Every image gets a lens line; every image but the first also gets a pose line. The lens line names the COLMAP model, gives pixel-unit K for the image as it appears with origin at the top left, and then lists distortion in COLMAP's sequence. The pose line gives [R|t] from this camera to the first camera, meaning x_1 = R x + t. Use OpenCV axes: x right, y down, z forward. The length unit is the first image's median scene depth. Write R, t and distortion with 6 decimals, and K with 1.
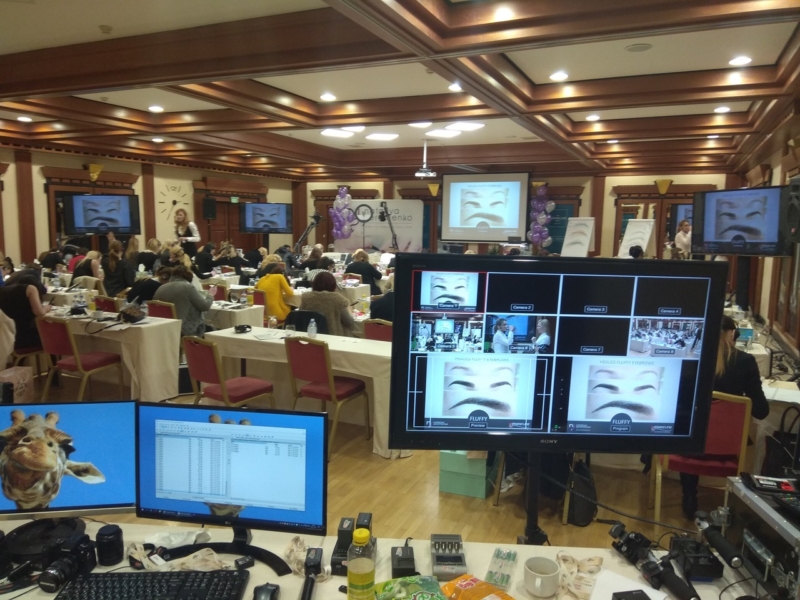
lens RADIAL K [[657.3, 0, 396.3], [0, 657.3, 301.0], [0, 0, 1]] dist [0.048862, -0.028845]
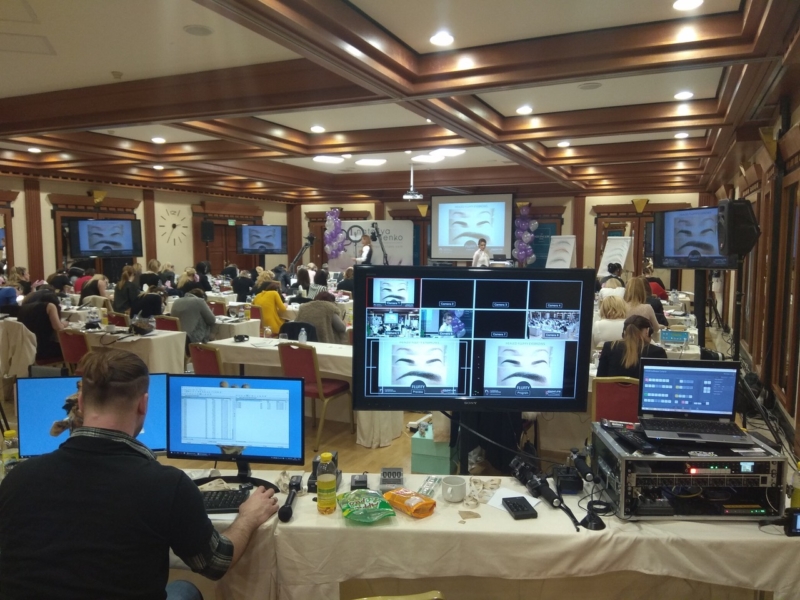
lens RADIAL K [[657.3, 0, 401.1], [0, 657.3, 302.7], [0, 0, 1]] dist [0.048862, -0.028845]
pose [[0.999847, -0.012959, 0.011755, 0.022975], [0.013272, 0.999548, -0.026986, 0.012469], [-0.011400, 0.027138, 0.999567, -0.108141]]
